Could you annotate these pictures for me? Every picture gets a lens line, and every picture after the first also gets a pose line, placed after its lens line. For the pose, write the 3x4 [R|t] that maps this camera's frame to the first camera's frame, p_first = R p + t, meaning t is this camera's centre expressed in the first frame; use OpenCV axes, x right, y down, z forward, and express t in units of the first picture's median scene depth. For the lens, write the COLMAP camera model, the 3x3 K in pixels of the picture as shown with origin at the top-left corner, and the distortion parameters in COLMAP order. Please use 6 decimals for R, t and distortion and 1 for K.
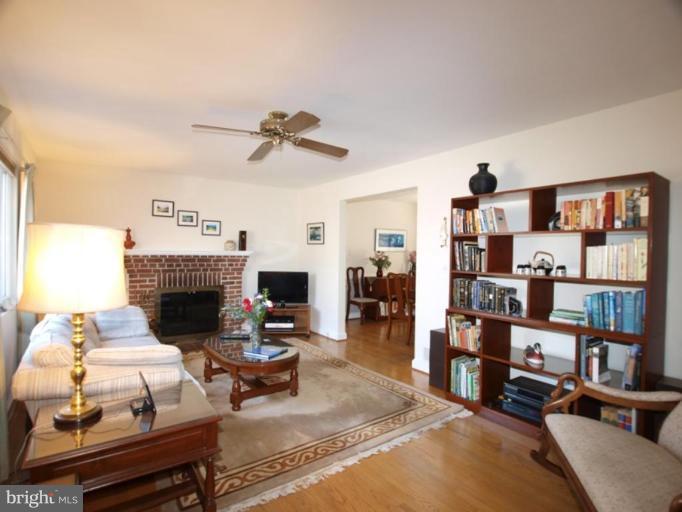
lens RADIAL K [[355.2, 0, 341.0], [0, 355.2, 256.0], [0, 0, 1]] dist [-0.018552, -0.001239]
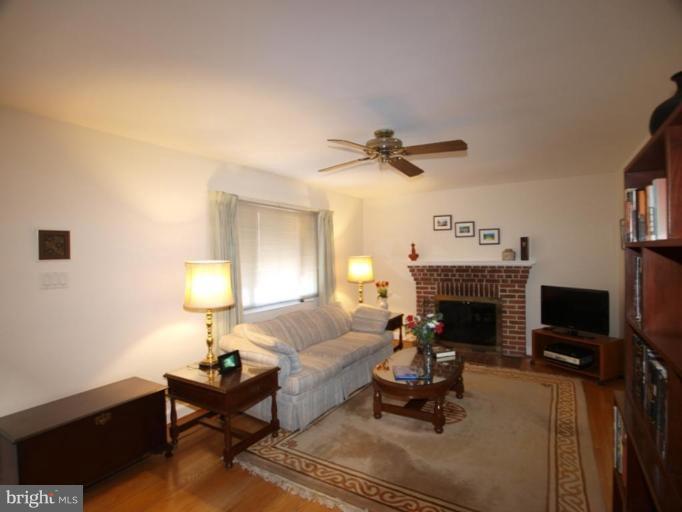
lens RADIAL K [[355.2, 0, 341.0], [0, 355.2, 256.0], [0, 0, 1]] dist [-0.018552, -0.001239]
pose [[0.378343, -0.009450, -0.925617, 0.370787], [0.012776, 0.999906, -0.004987, -0.028390], [0.925577, -0.009939, 0.378428, 0.277531]]
